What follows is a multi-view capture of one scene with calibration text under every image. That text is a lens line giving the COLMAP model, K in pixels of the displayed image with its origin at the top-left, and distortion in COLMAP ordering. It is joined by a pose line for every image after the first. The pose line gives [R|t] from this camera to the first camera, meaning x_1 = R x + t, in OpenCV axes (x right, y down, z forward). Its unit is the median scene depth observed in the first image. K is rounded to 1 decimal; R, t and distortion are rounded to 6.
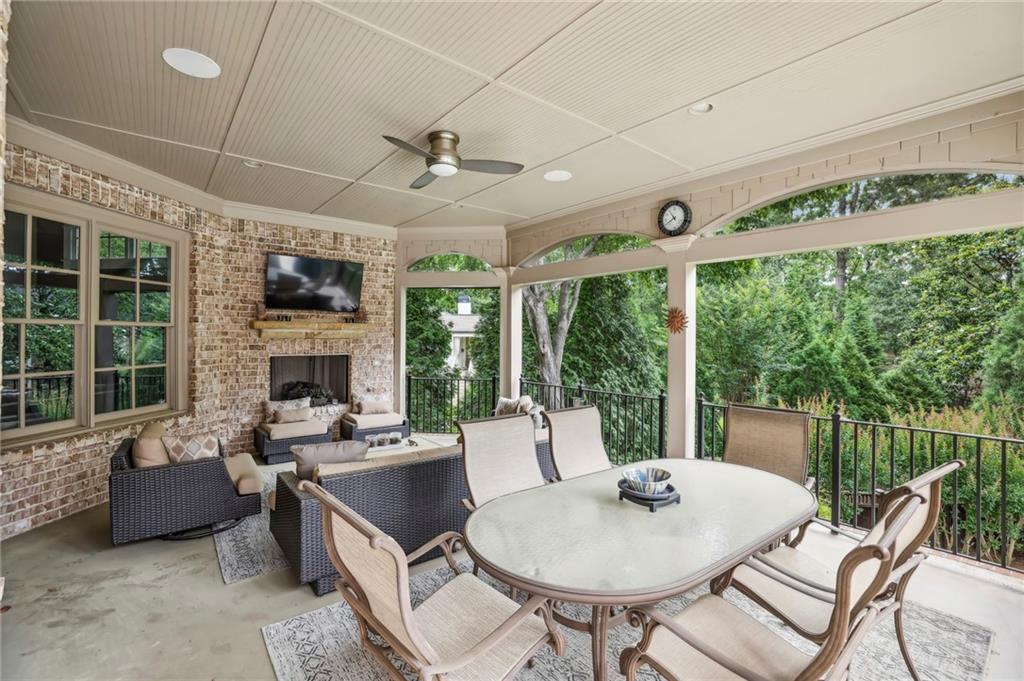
lens RADIAL K [[462.5, 0, 518.9], [0, 462.5, 337.2], [0, 0, 1]] dist [-0.022903, 0.006331]
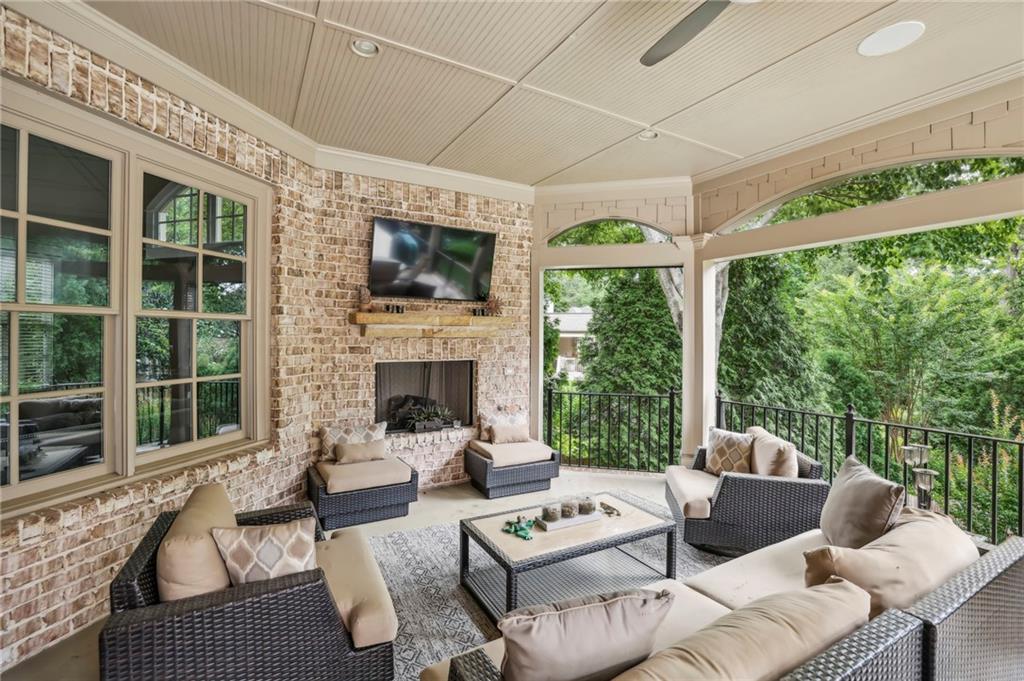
lens RADIAL K [[462.5, 0, 513.7], [0, 462.5, 337.4], [0, 0, 1]] dist [-0.022903, 0.006331]
pose [[0.988373, 0.000280, -0.152049, -0.236012], [-0.000218, 1.000000, 0.000421, 0.002198], [0.152049, -0.000382, 0.988373, 0.345592]]
